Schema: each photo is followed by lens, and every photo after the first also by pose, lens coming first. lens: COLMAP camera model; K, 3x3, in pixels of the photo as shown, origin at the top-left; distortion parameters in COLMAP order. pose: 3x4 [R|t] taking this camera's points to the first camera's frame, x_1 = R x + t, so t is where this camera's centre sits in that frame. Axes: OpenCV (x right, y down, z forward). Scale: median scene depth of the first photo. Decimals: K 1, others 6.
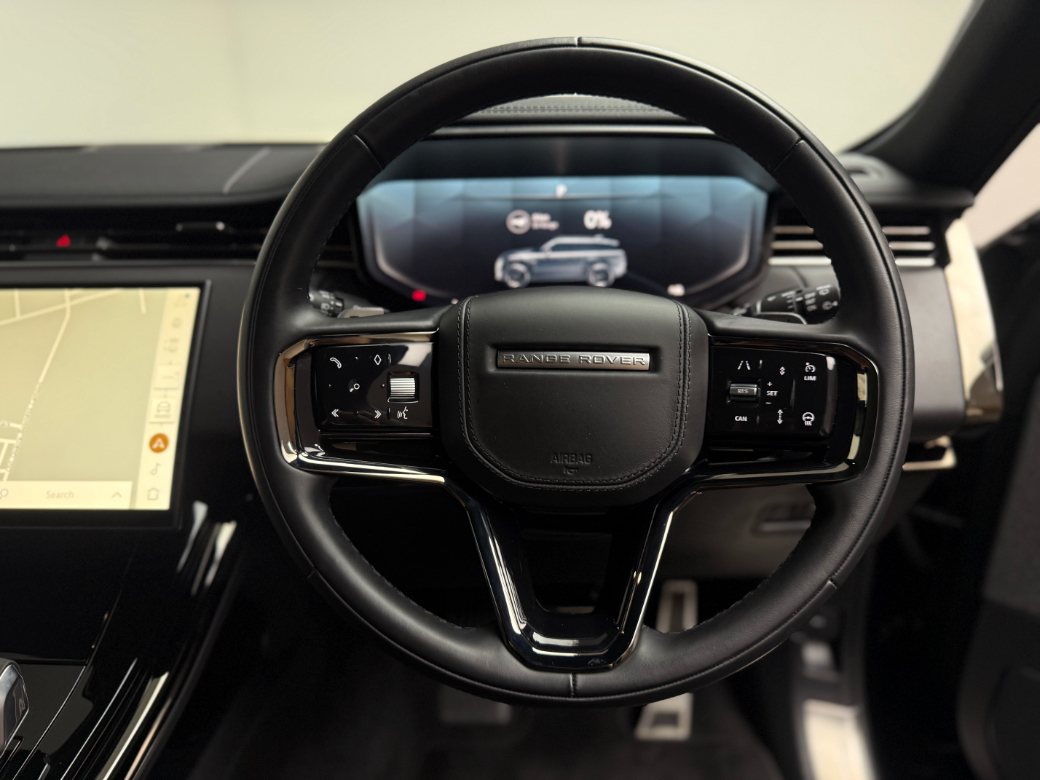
lens RADIAL K [[771.9, 0, 520.0], [0, 771.9, 390.0], [0, 0, 1]] dist [0.006810, 0.001366]
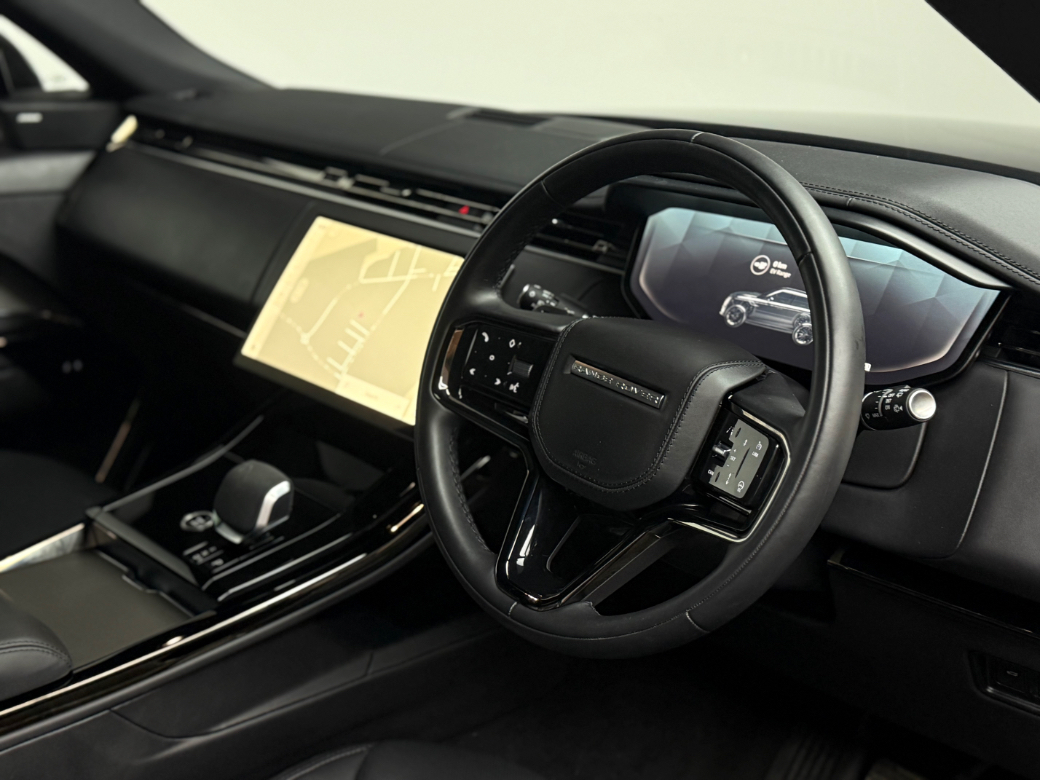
lens RADIAL K [[1337.3, 0, 520.0], [0, 1337.3, 390.0], [0, 0, 1]] dist [-0.008717, -0.010979]
pose [[0.685649, 0.244080, -0.685792, 1.036968], [-0.287379, 0.956346, 0.053054, -0.064307], [0.668804, 0.160705, 0.725862, -0.462396]]
